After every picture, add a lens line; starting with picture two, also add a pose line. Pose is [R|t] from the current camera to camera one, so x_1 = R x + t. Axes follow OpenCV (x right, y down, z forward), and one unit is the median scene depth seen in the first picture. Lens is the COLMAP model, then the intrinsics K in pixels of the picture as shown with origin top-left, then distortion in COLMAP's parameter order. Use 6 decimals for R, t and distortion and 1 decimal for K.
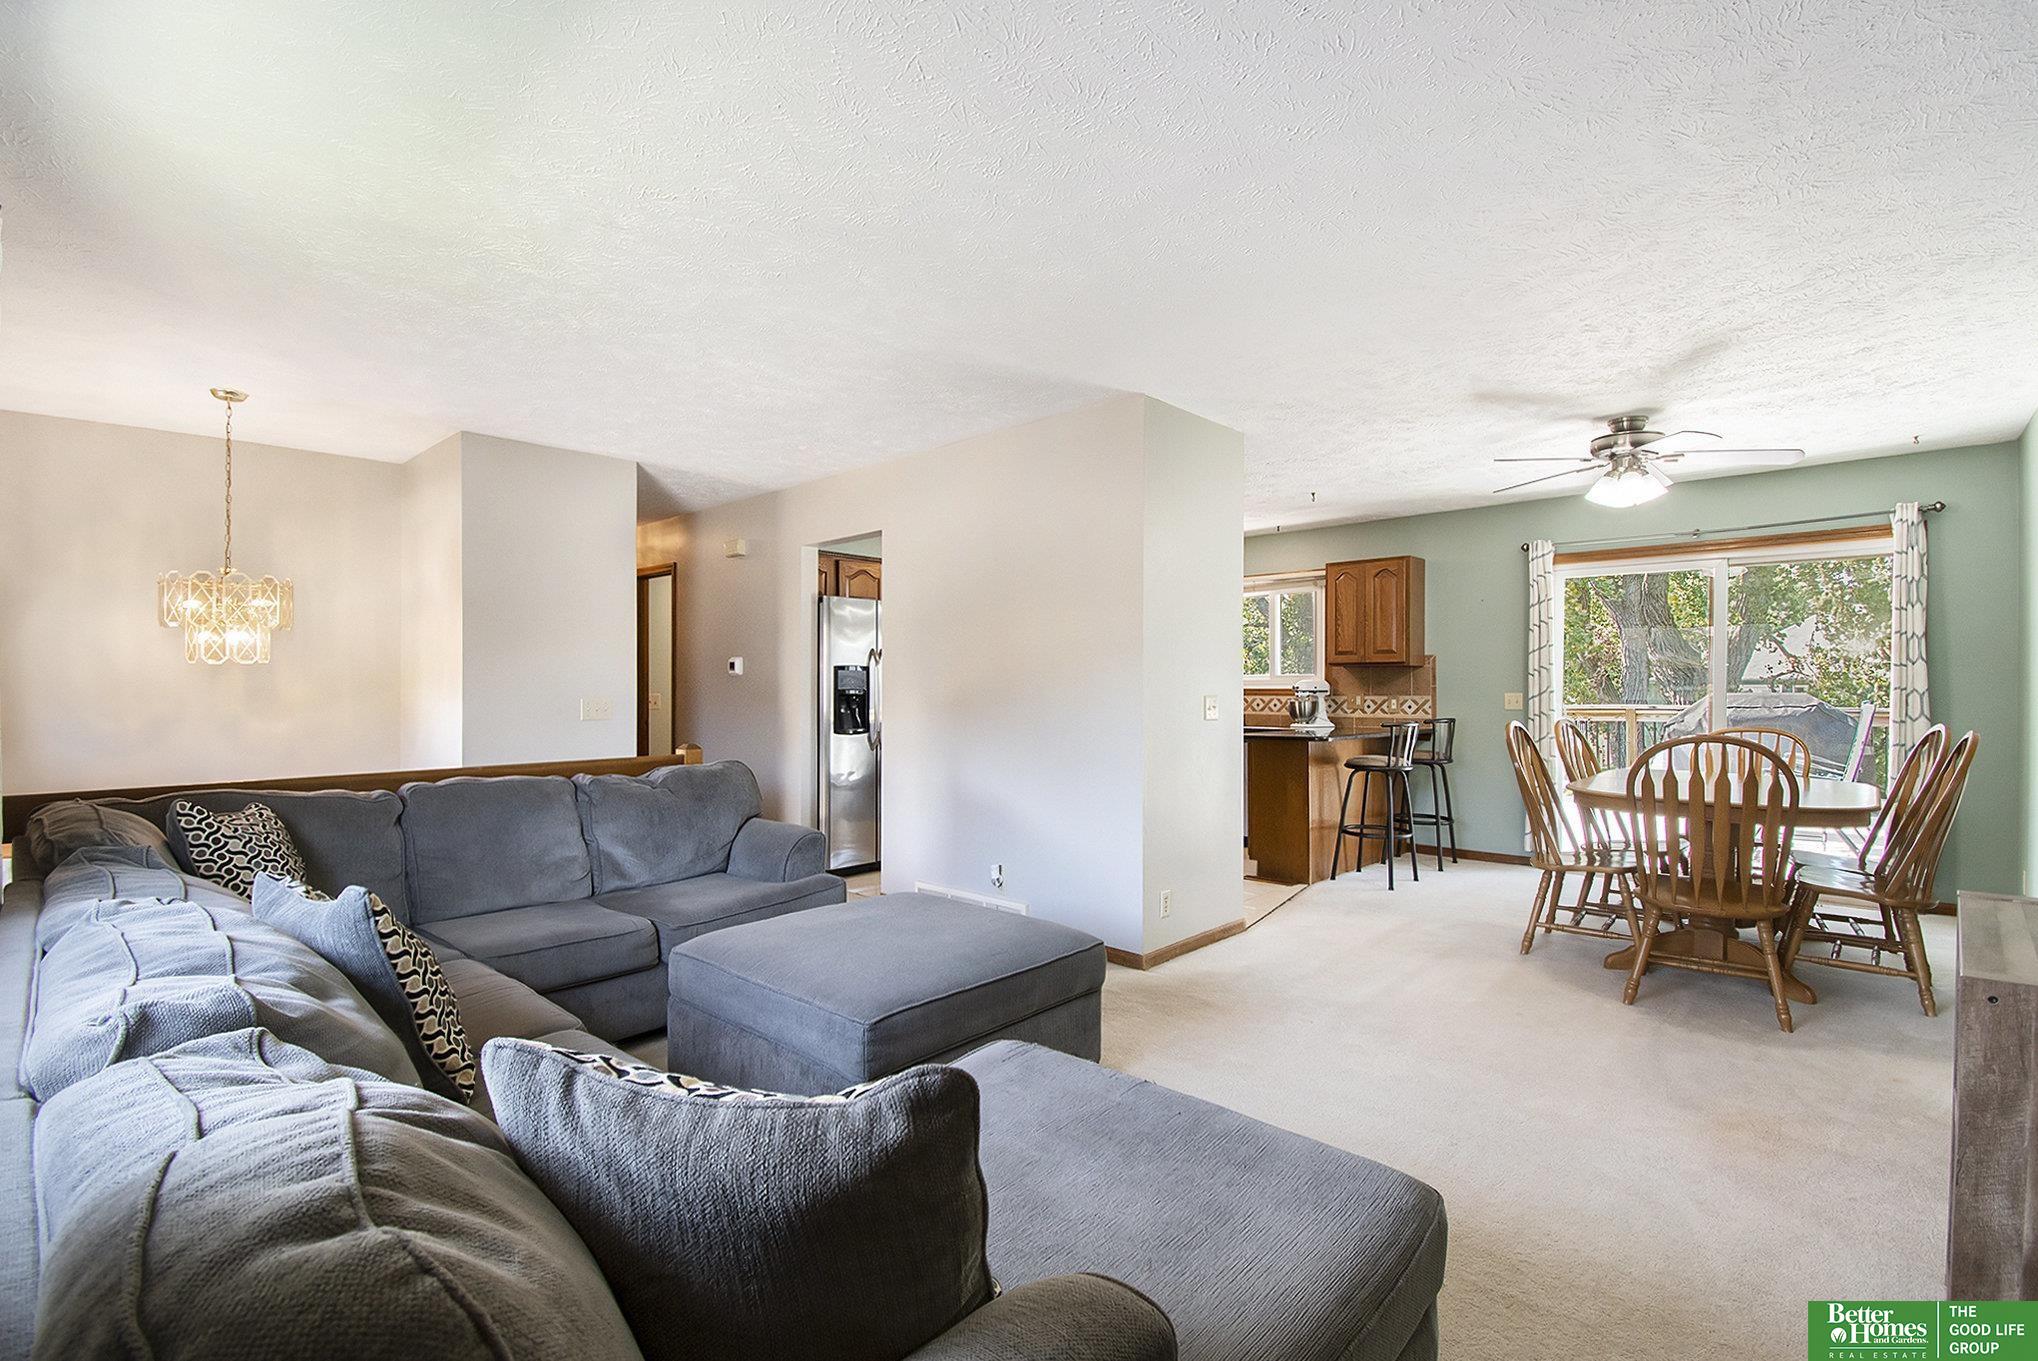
lens RADIAL K [[939.6, 0, 1028.9], [0, 939.6, 689.5], [0, 0, 1]] dist [-0.000499, -0.000186]
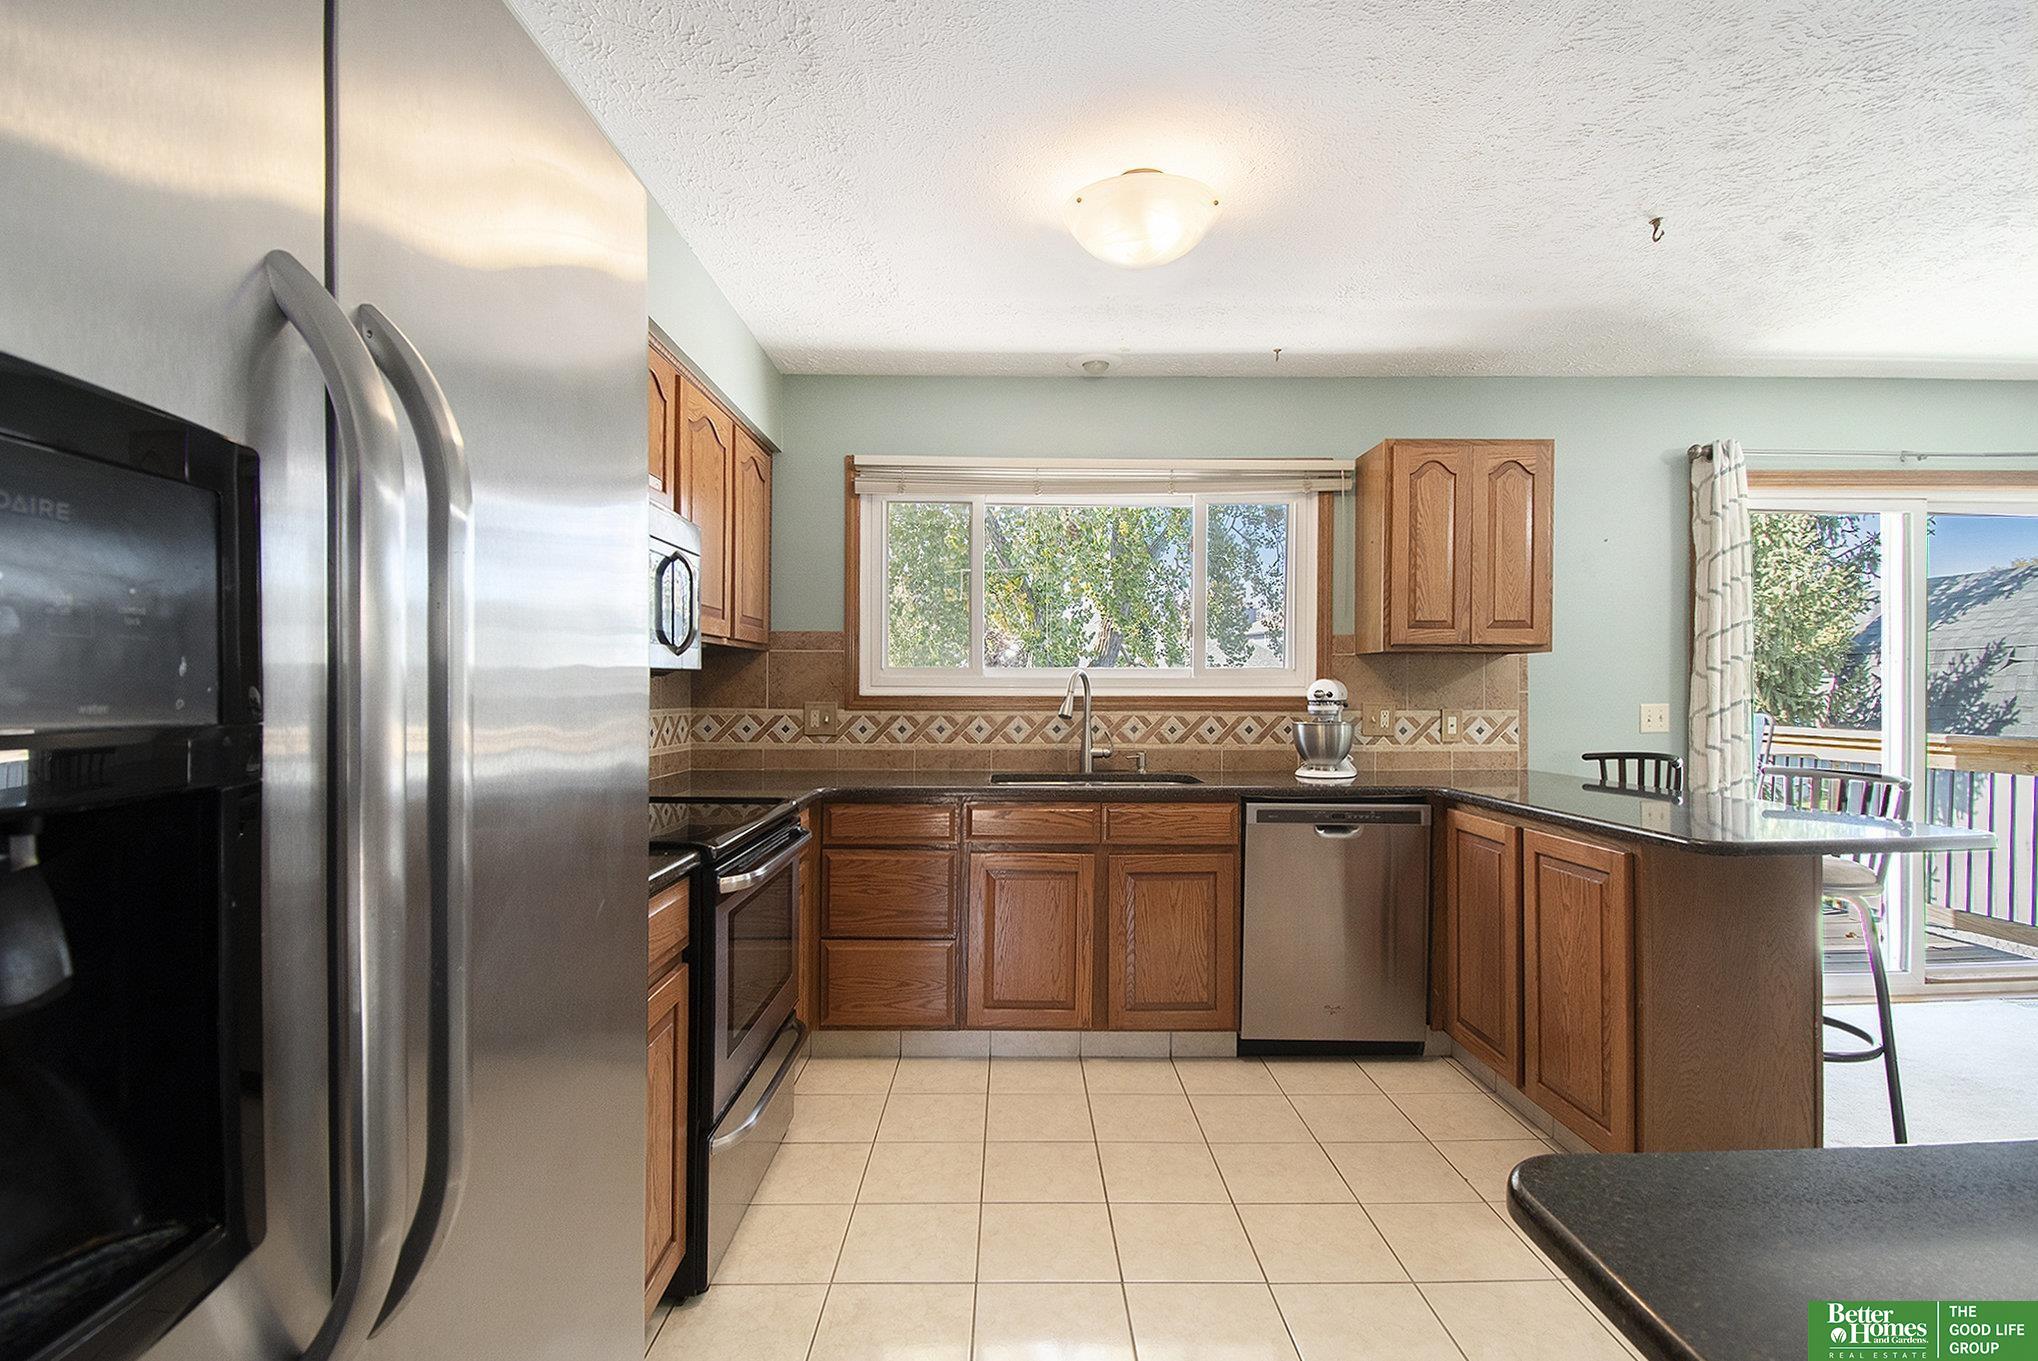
lens RADIAL K [[935.5, 0, 1019.0], [0, 935.5, 680.5], [0, 0, 1]] dist [0.001044, 0.000120]
pose [[0.747310, 0.014237, 0.664323, -0.170804], [-0.000985, 0.999793, -0.020318, 0.001048], [-0.664475, 0.014530, 0.747169, 0.867837]]
